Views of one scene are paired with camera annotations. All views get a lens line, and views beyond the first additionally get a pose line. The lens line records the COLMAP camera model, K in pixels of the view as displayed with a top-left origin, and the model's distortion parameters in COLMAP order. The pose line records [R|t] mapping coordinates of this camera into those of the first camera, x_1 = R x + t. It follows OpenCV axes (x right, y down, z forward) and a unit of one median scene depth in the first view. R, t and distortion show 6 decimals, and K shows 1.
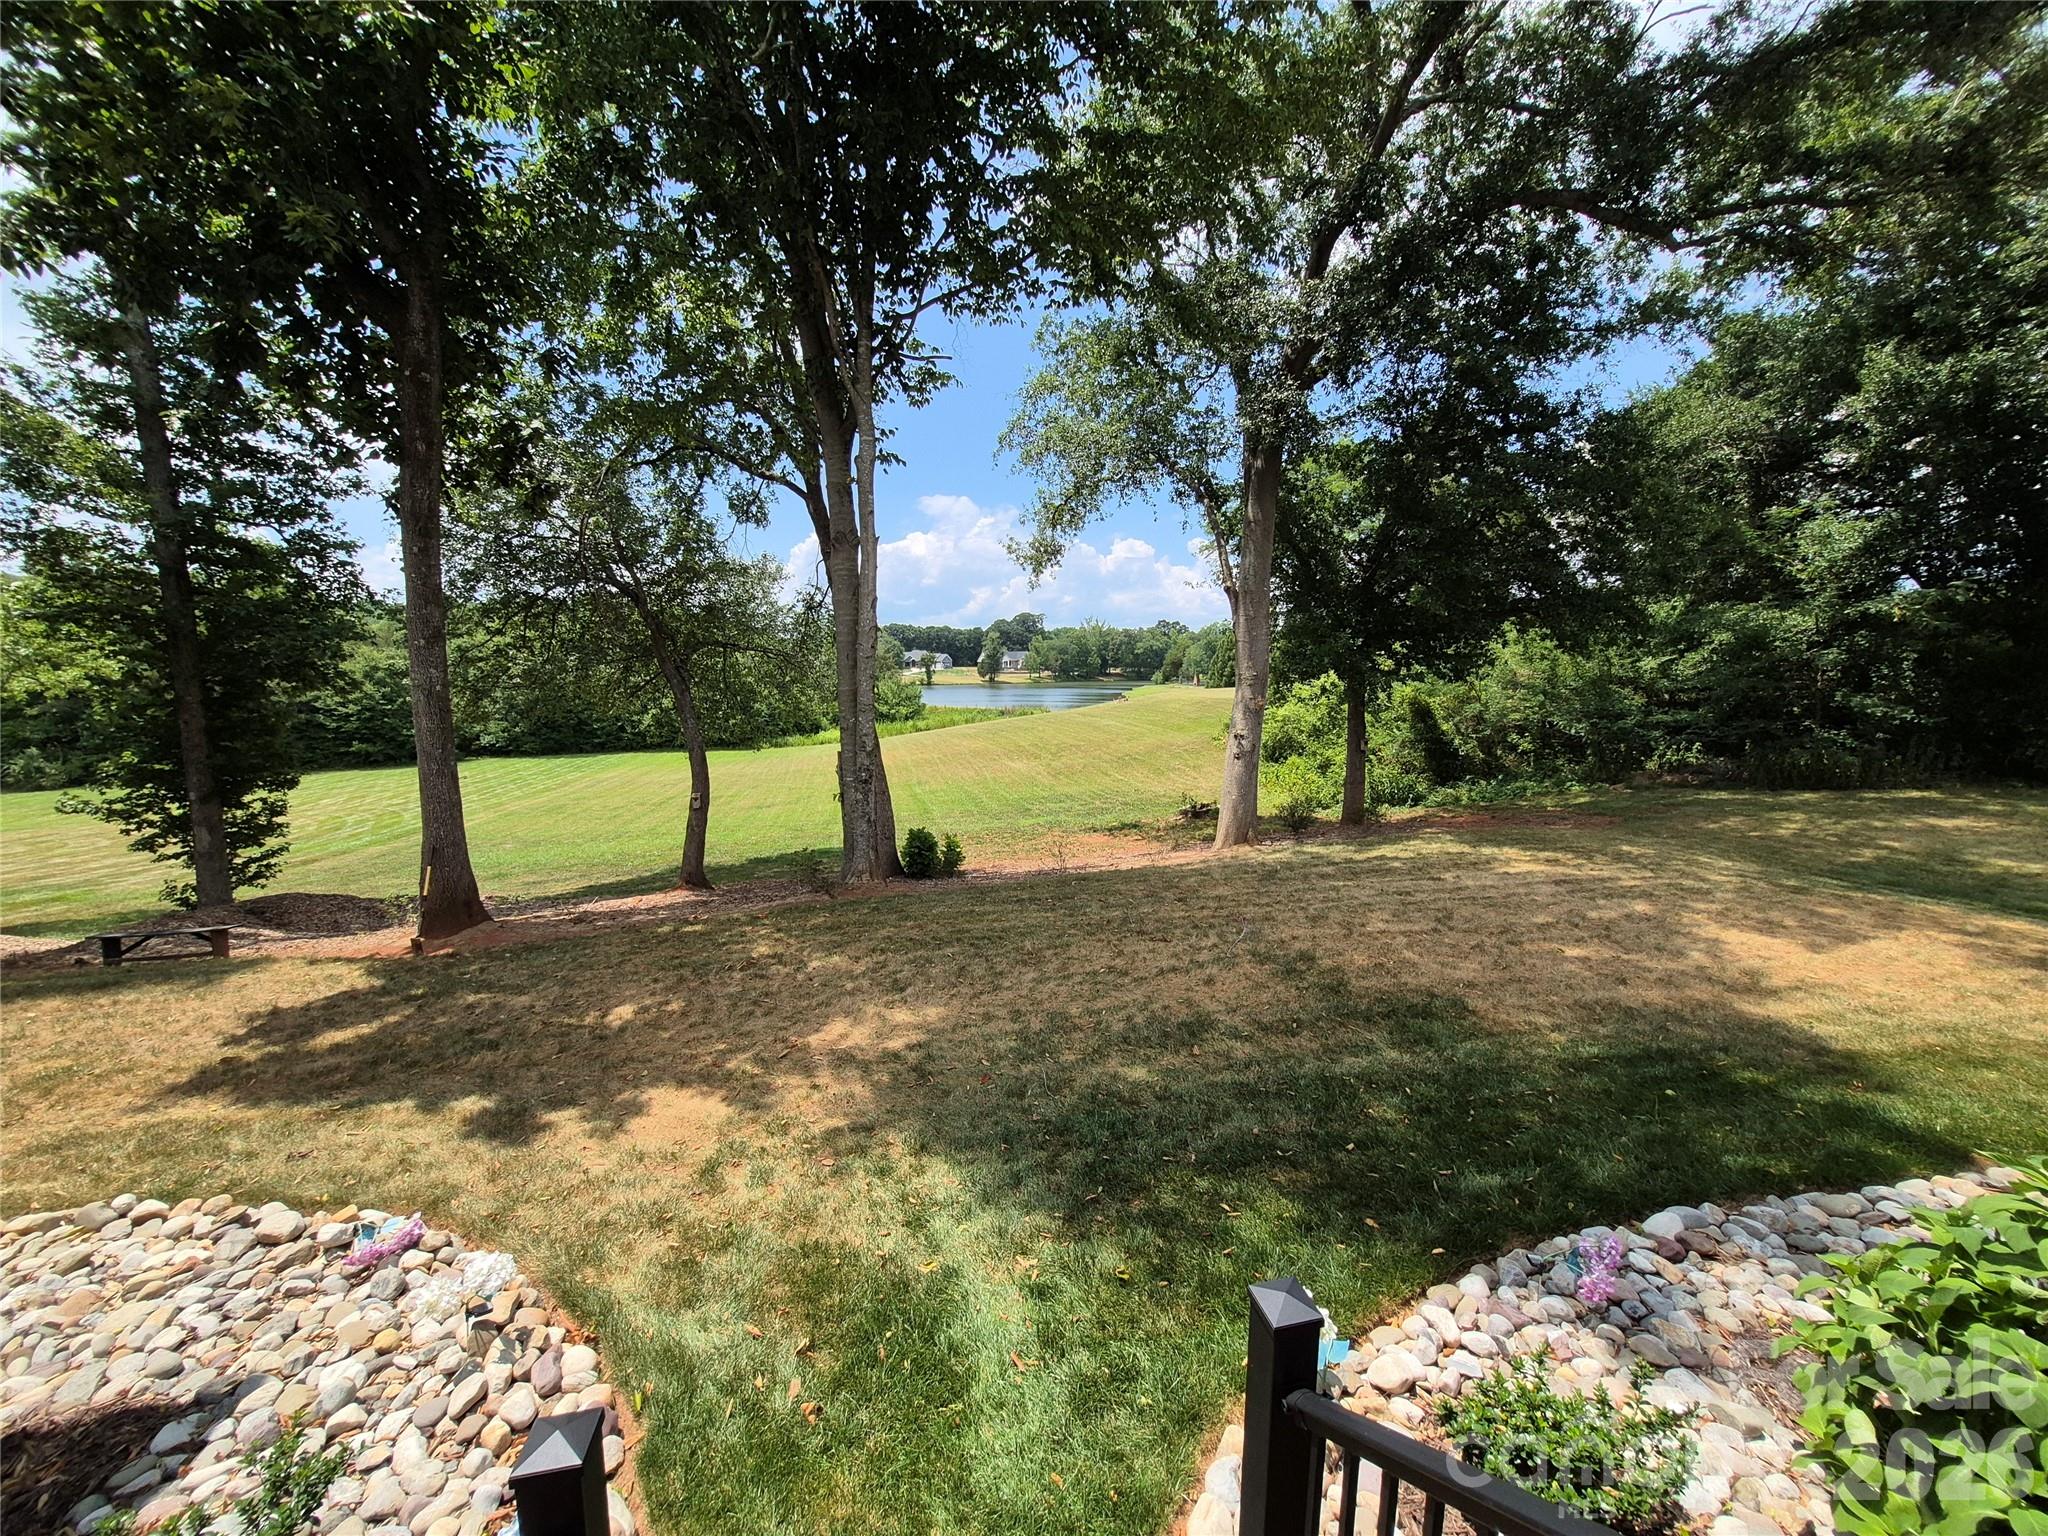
lens RADIAL K [[802.4, 0, 1033.3], [0, 802.4, 761.0], [0, 0, 1]] dist [0.001315, -0.000694]
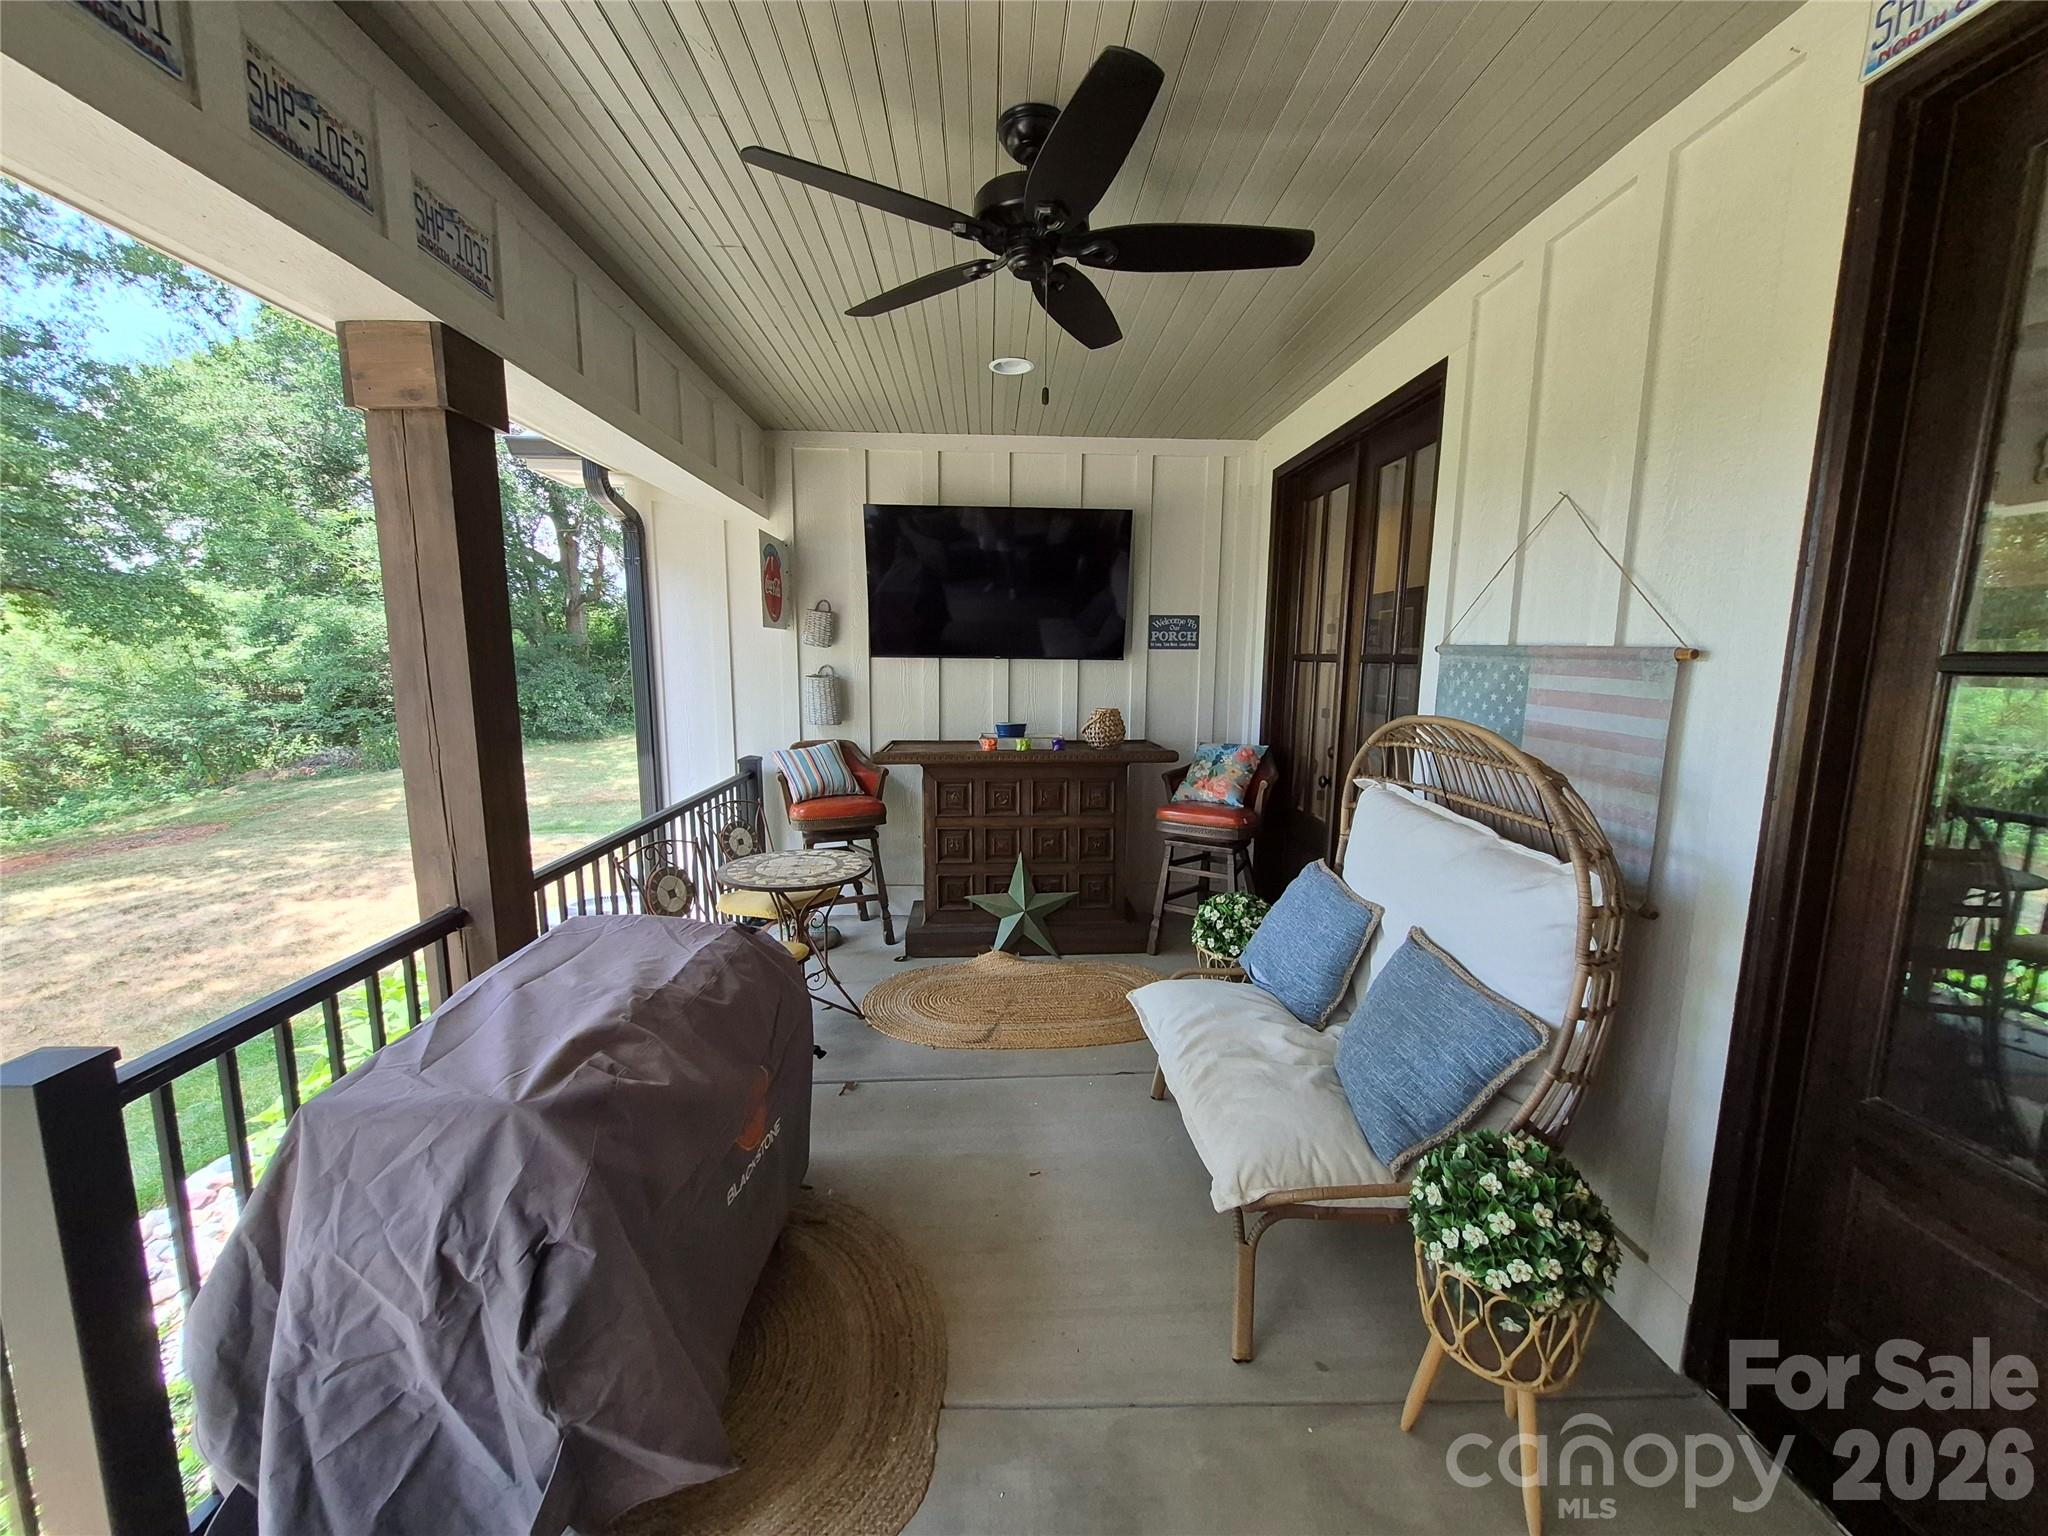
lens RADIAL K [[802.4, 0, 1015.9], [0, 802.4, 771.3], [0, 0, 1]] dist [0.001315, -0.000694]
pose [[0.182219, -0.138172, 0.973501, 0.002542], [0.114942, 0.986282, 0.118472, 0.006693], [-0.976517, 0.090309, 0.195601, -0.075395]]
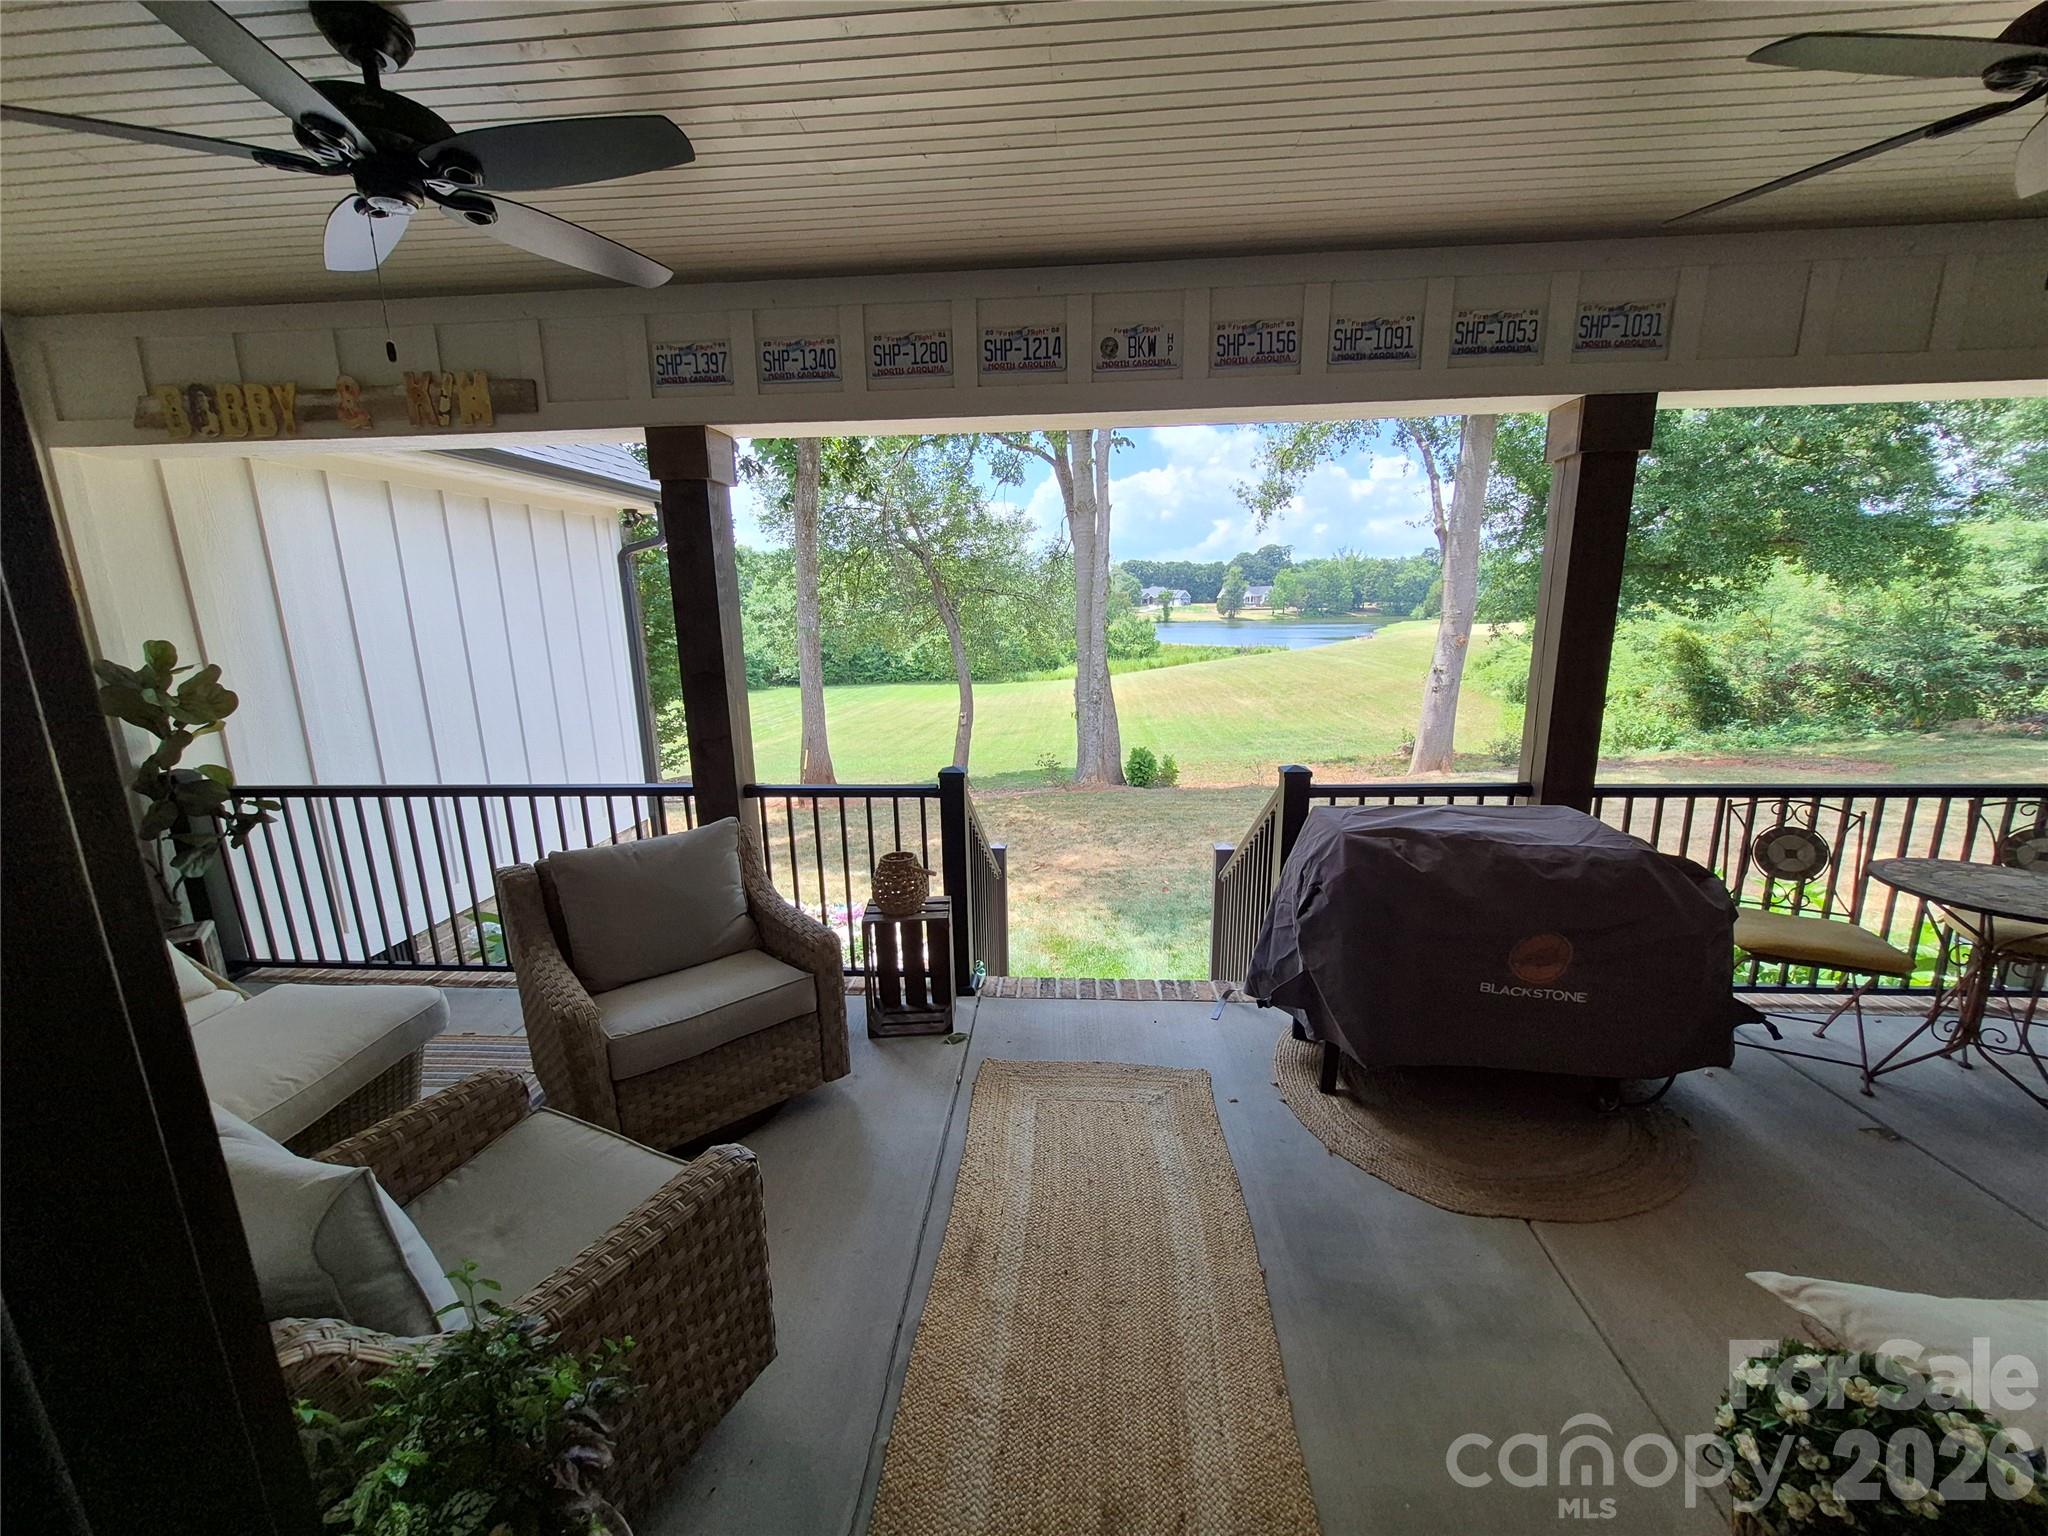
lens RADIAL K [[802.4, 0, 1025.5], [0, 802.4, 764.5], [0, 0, 1]] dist [0.001315, -0.000694]
pose [[0.955253, 0.045994, -0.292191, 0.040082], [-0.022273, 0.996217, 0.083997, 0.013439], [0.294949, -0.073731, 0.952664, -0.166434]]
